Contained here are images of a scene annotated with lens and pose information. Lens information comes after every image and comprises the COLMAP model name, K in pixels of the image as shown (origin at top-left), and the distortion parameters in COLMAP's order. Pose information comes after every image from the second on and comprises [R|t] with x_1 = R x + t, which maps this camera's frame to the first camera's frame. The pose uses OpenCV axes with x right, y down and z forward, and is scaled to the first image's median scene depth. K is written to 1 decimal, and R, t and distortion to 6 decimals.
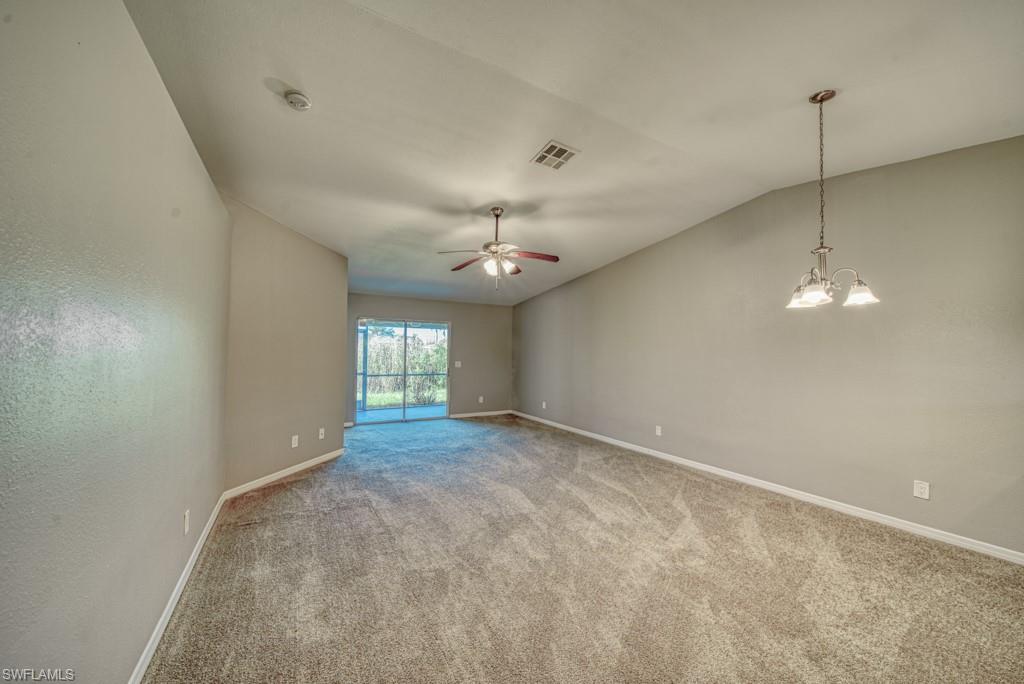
lens RADIAL K [[368.2, 0, 503.6], [0, 368.2, 342.1], [0, 0, 1]] dist [0.000089, -0.000246]
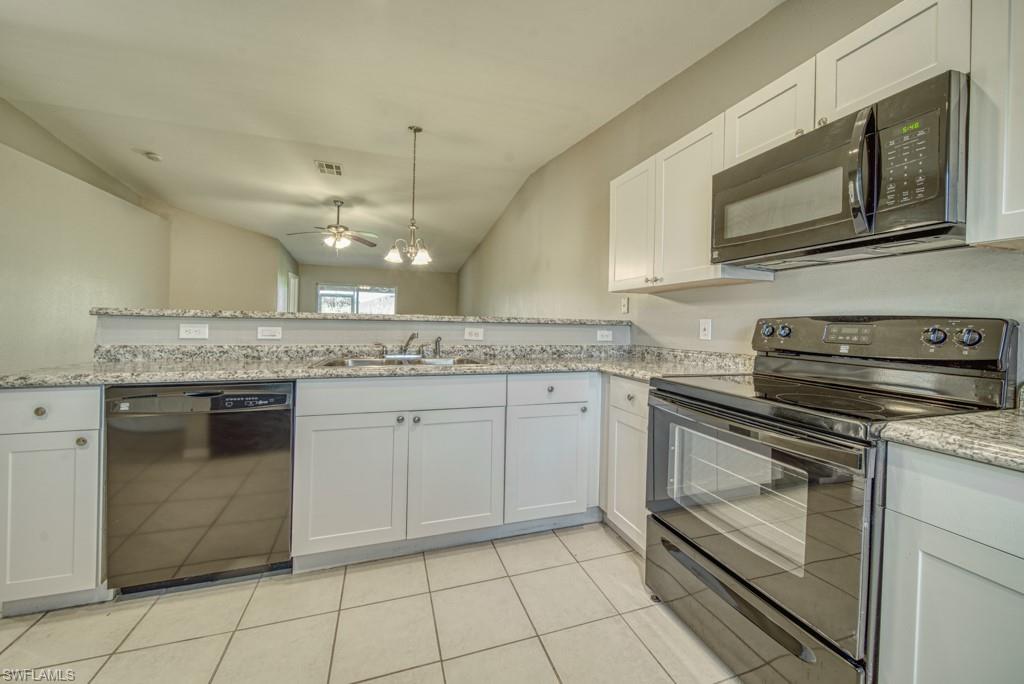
lens RADIAL K [[380.3, 0, 493.0], [0, 380.3, 320.9], [0, 0, 1]] dist [-0.001054, -0.000136]
pose [[0.976353, 0.002882, -0.216164, 0.995046], [0.001639, 0.999784, 0.020730, 0.076833], [0.216177, -0.020594, 0.976137, -0.343733]]
